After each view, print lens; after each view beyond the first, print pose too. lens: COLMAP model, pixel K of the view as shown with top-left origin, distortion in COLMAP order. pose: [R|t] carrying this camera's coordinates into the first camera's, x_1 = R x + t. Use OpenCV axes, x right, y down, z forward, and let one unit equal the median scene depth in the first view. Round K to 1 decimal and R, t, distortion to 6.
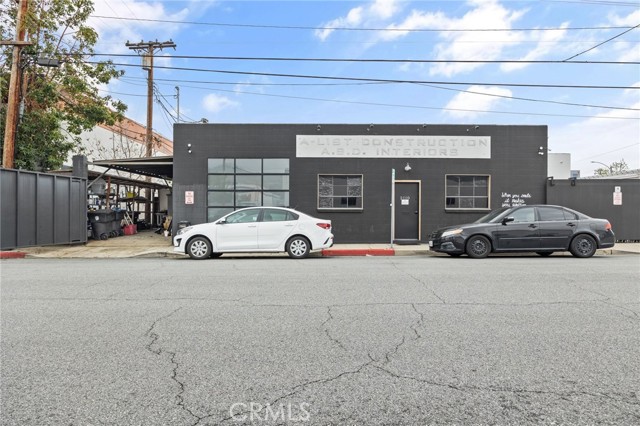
lens RADIAL K [[352.0, 0, 317.6], [0, 352.0, 212.3], [0, 0, 1]] dist [-0.002816, 0.001189]
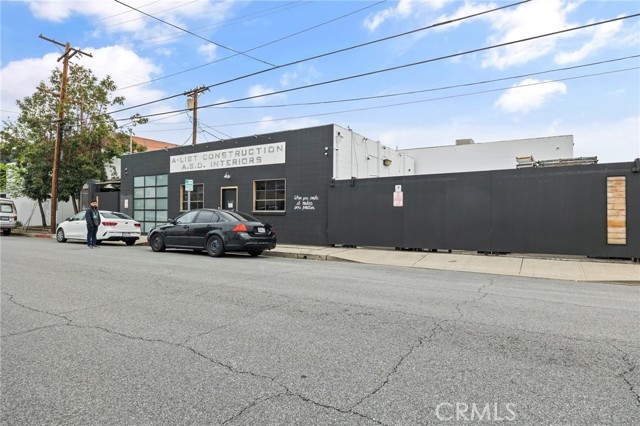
lens RADIAL K [[352.0, 0, 317.6], [0, 352.0, 214.0], [0, 0, 1]] dist [-0.002816, 0.001189]
pose [[0.845348, 0.003363, -0.534205, 1.129738], [-0.000758, 0.999987, 0.005097, -0.006901], [0.534215, -0.003904, 0.845340, 0.168331]]
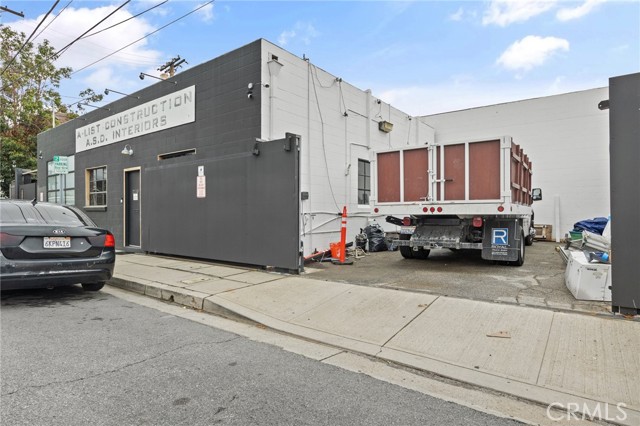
lens RADIAL K [[352.0, 0, 319.1], [0, 352.0, 213.4], [0, 0, 1]] dist [-0.002816, 0.001189]
pose [[0.796074, -0.000063, -0.605200, 1.029460], [0.009153, 0.999887, 0.011935, 0.001101], [0.605130, -0.015041, 0.795984, 0.642671]]
